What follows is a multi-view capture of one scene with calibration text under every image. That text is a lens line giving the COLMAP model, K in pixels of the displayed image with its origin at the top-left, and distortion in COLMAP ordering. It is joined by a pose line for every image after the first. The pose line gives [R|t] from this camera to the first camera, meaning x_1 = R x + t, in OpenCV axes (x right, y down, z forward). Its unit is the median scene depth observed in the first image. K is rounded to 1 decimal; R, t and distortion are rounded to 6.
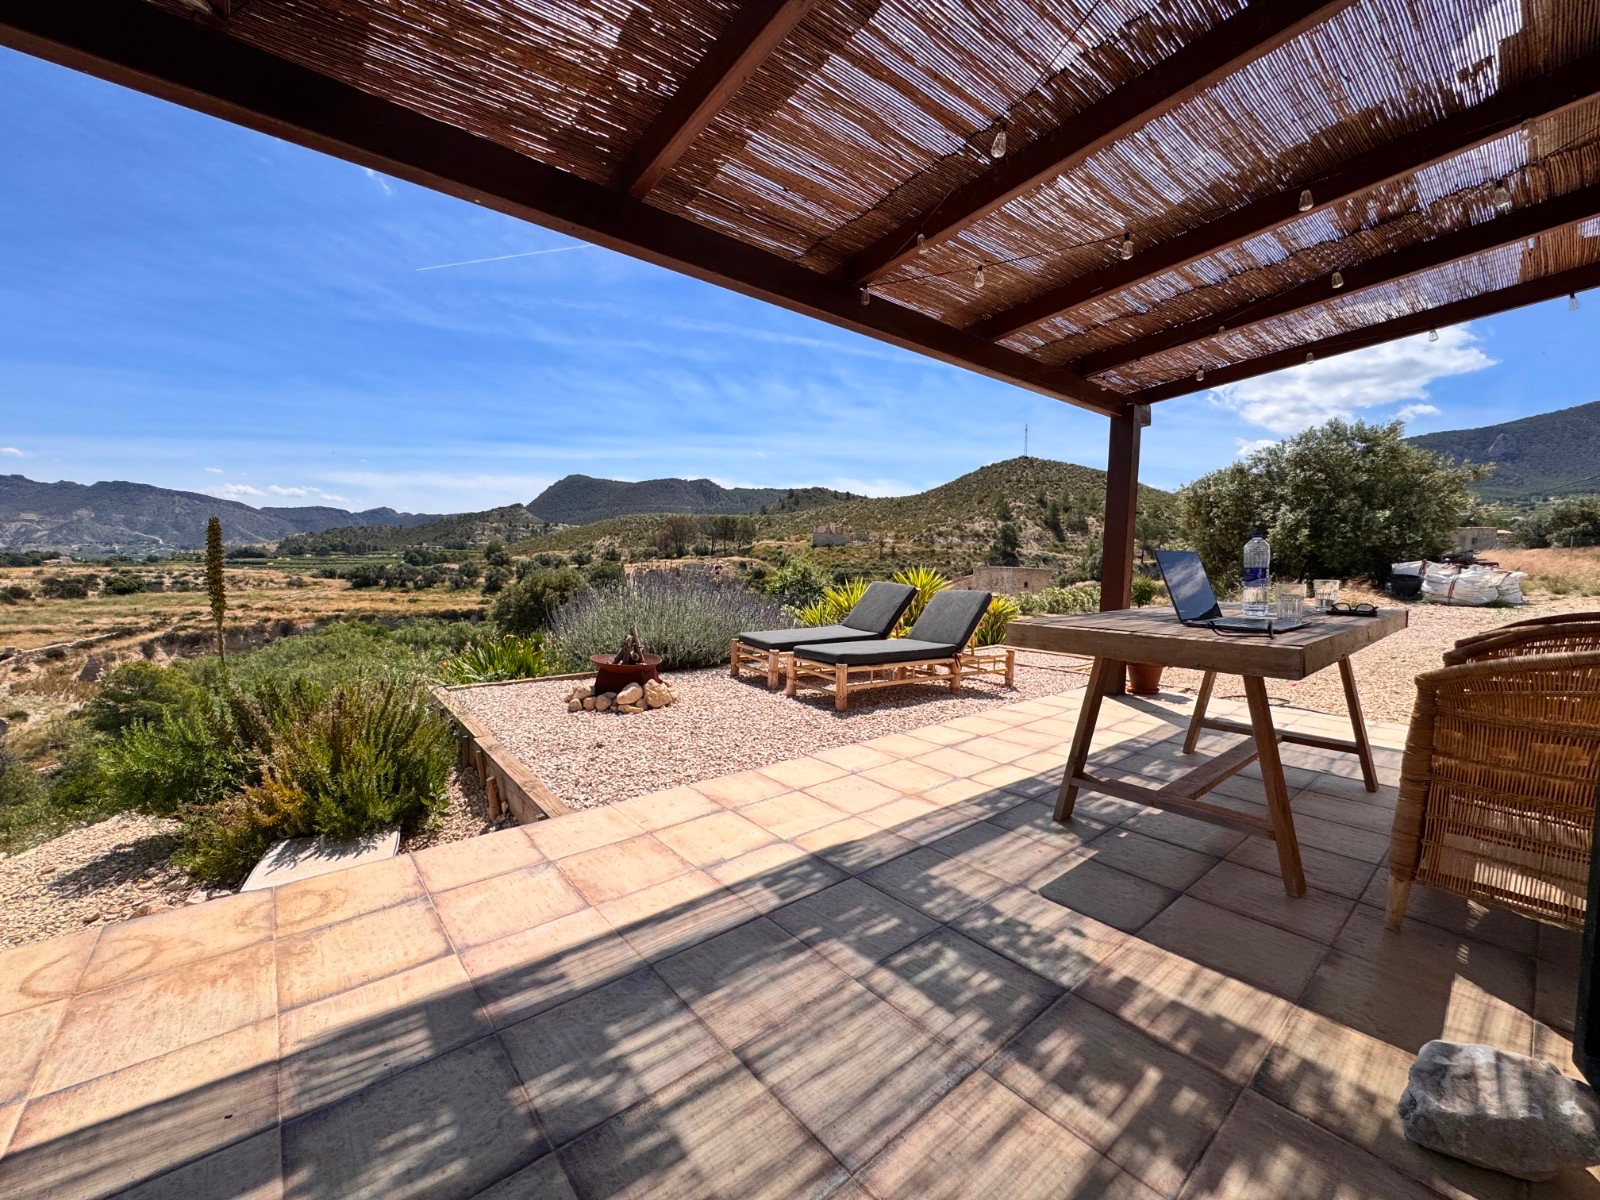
lens RADIAL K [[639.9, 0, 800.0], [0, 639.9, 600.0], [0, 0, 1]] dist [0.000256, -0.000109]
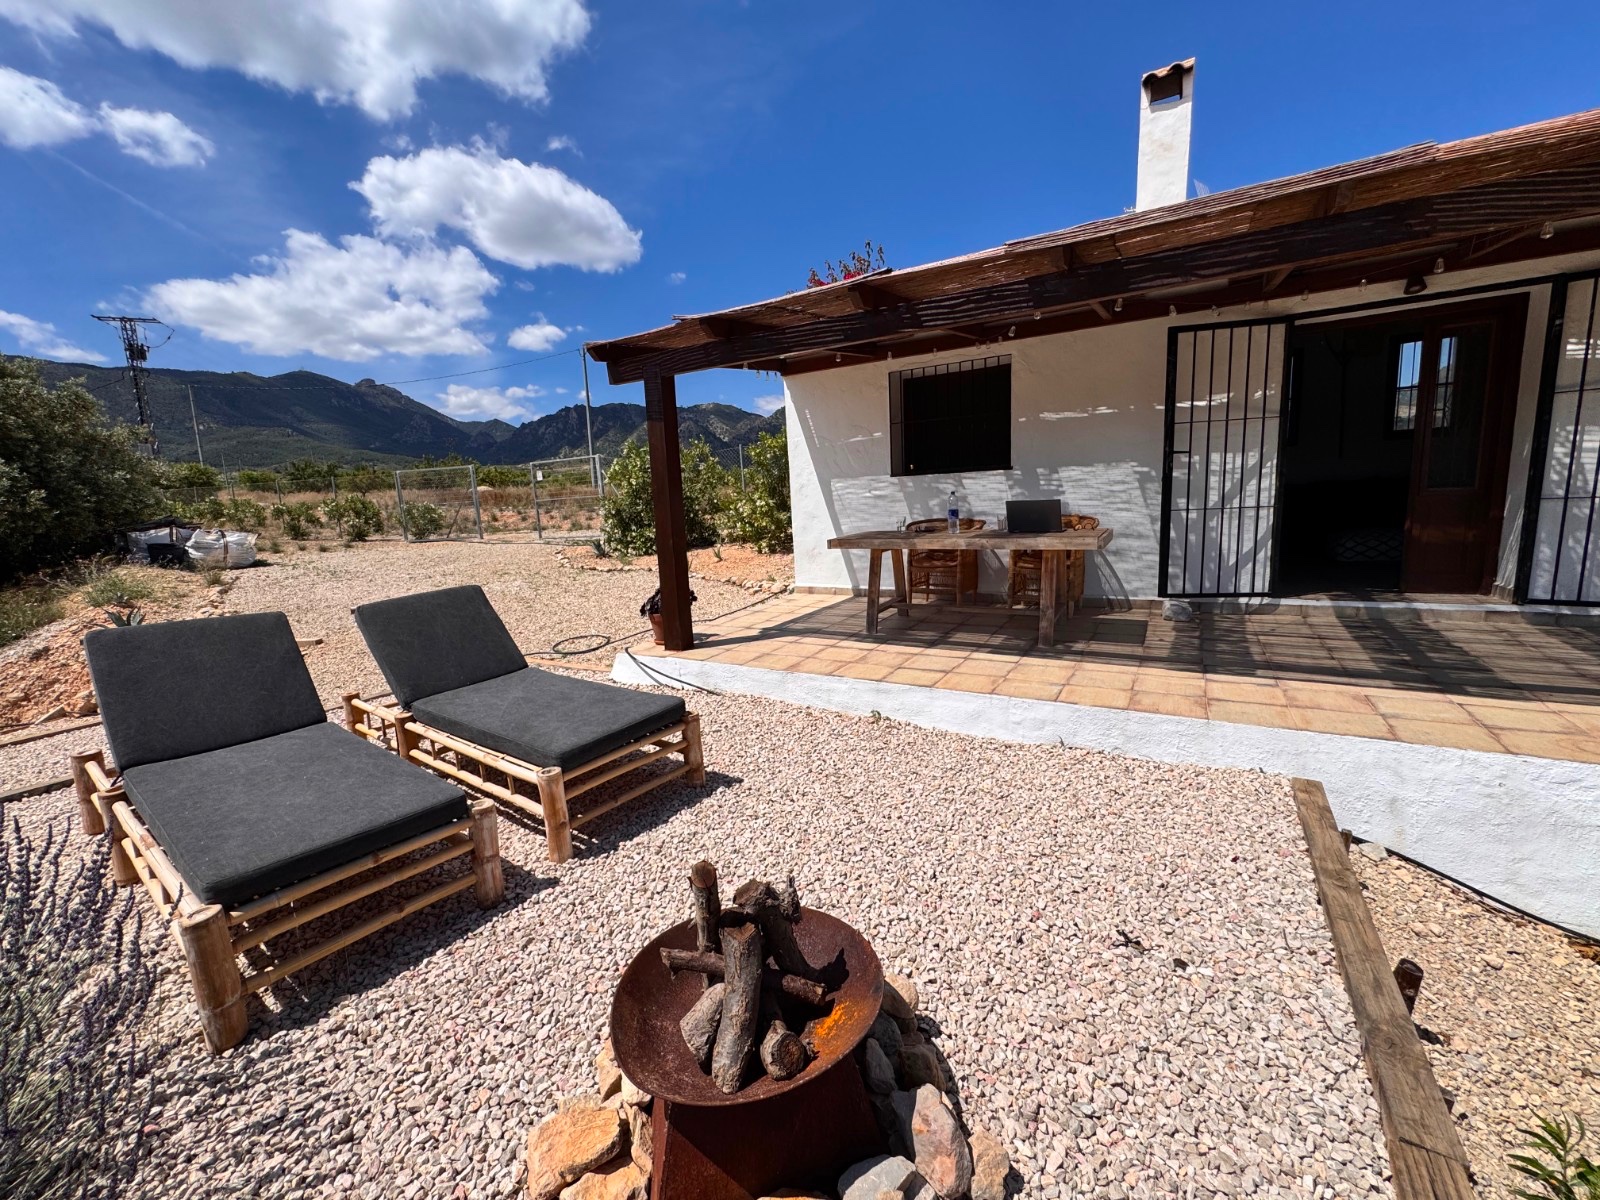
lens RADIAL K [[639.9, 0, 800.0], [0, 639.9, 600.0], [0, 0, 1]] dist [0.000256, -0.000109]
pose [[-0.333703, -0.141985, 0.931924, -1.244296], [0.096147, 0.978310, 0.183480, -0.237075], [-0.937762, 0.150829, -0.312814, 2.602481]]
